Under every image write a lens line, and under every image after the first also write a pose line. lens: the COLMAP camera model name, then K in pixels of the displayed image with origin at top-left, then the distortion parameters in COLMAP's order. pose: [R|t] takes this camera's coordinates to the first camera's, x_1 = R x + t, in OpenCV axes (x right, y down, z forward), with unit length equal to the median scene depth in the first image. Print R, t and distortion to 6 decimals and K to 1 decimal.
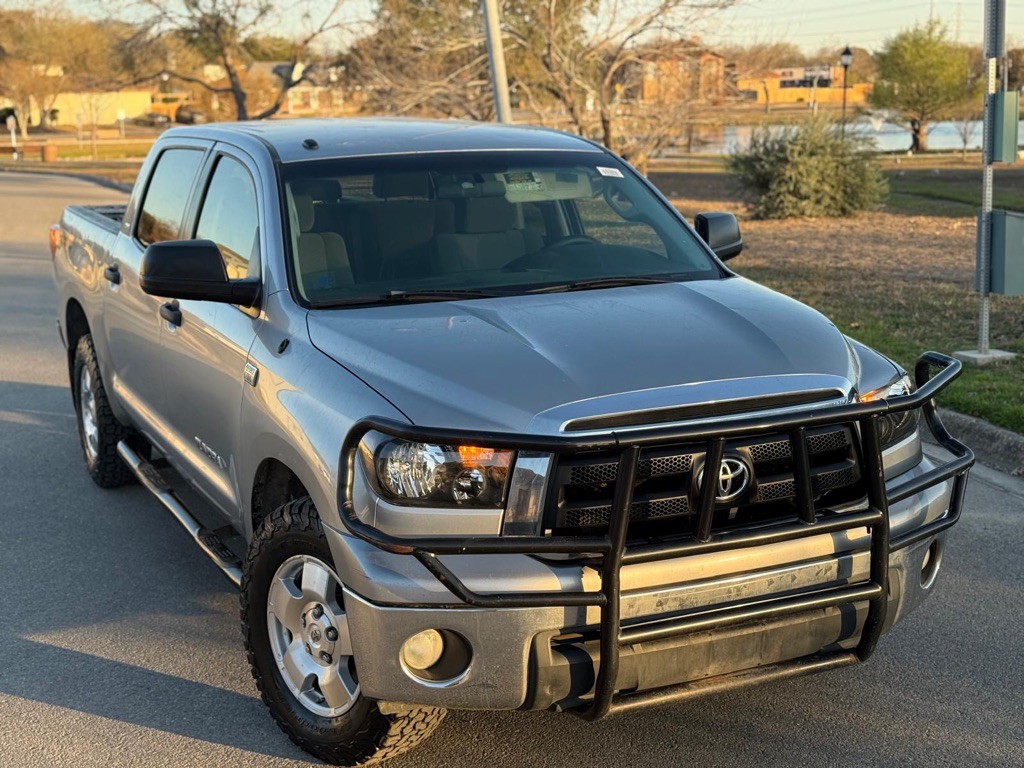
lens RADIAL K [[1440.8, 0, 502.9], [0, 1440.8, 385.5], [0, 0, 1]] dist [0.123516, 0.036205]
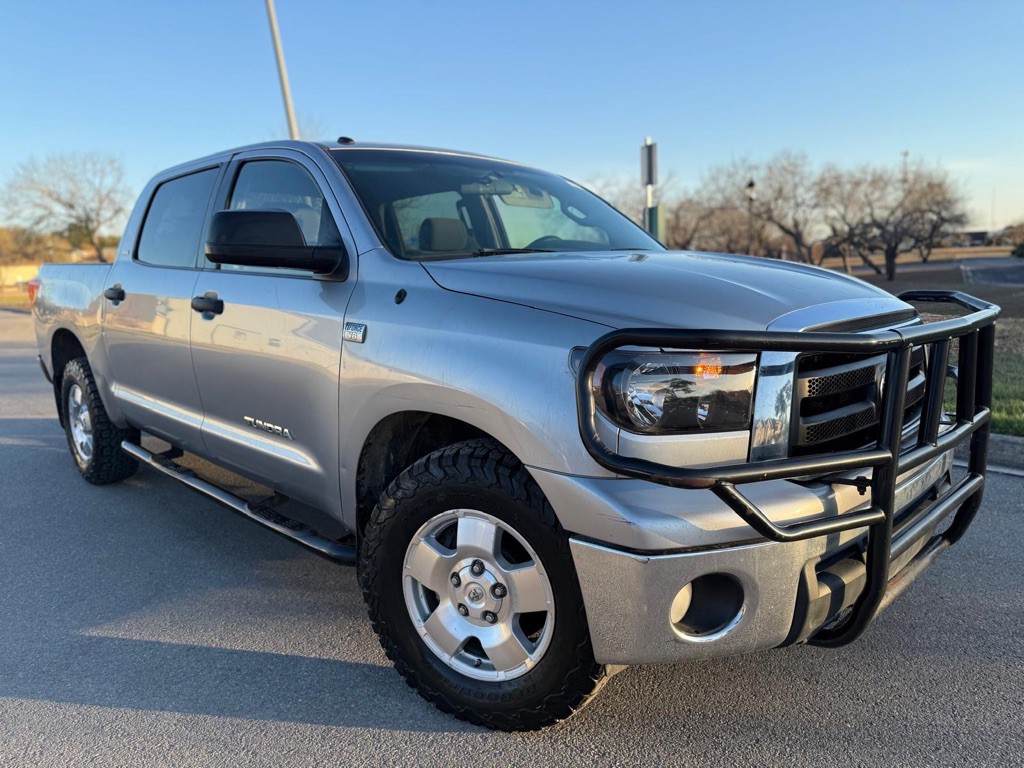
lens RADIAL K [[727.0, 0, 512.0], [0, 727.0, 384.0], [0, 0, 1]] dist [0.059719, -0.071507]
pose [[0.943219, -0.059340, 0.326828, -0.243940], [0.072979, 0.996894, -0.029616, 0.050897], [-0.324056, 0.051786, 0.944620, 0.522235]]
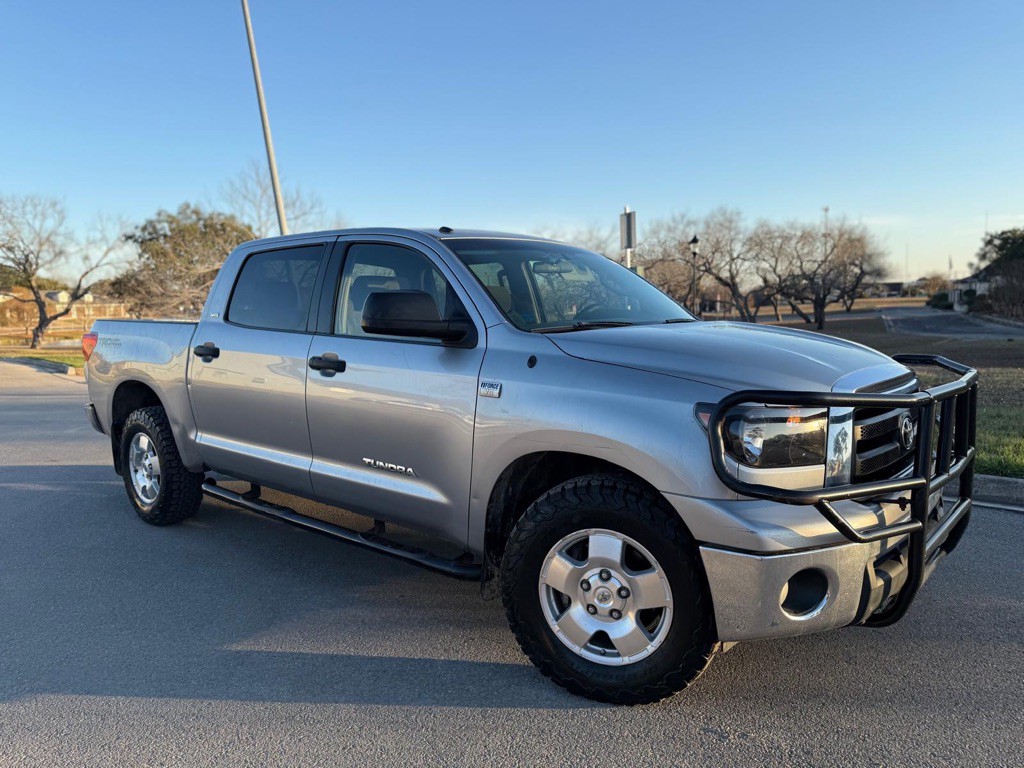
lens RADIAL K [[727.0, 0, 512.0], [0, 727.0, 384.0], [0, 0, 1]] dist [0.059719, -0.071507]
pose [[0.913220, -0.040192, 0.405479, -0.418579], [0.080782, 0.993229, -0.083488, 0.041785], [-0.399378, 0.108998, 0.910284, 0.449725]]
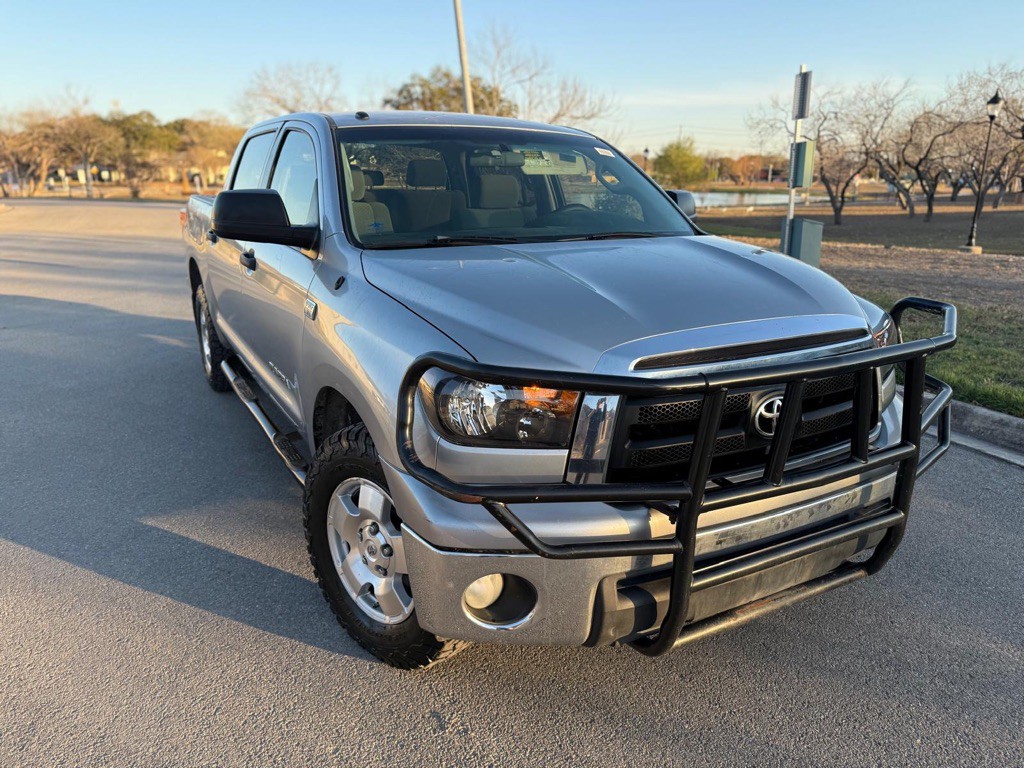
lens RADIAL K [[728.6, 0, 504.6], [0, 728.6, 388.7], [0, 0, 1]] dist [0.059137, -0.075444]
pose [[0.997950, 0.007011, 0.063611, -0.063022], [-0.012448, 0.996263, 0.085471, 0.003236], [-0.062774, -0.086088, 0.994308, 0.442117]]
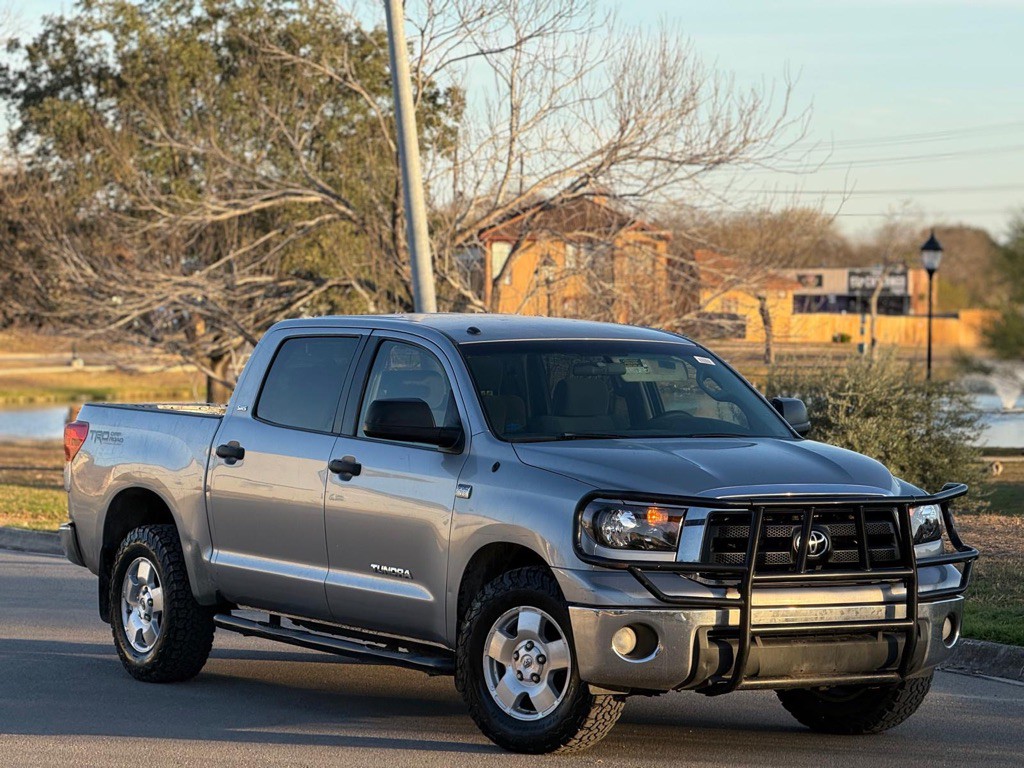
lens RADIAL K [[3678.0, 0, 512.0], [0, 3678.0, 384.0], [0, 0, 1]] dist [0.198150, 0.786414]
pose [[0.993667, 0.025825, 0.109355, -0.528524], [-0.005986, 0.984014, -0.177991, 0.527956], [-0.112203, 0.176209, 0.977937, -2.500757]]
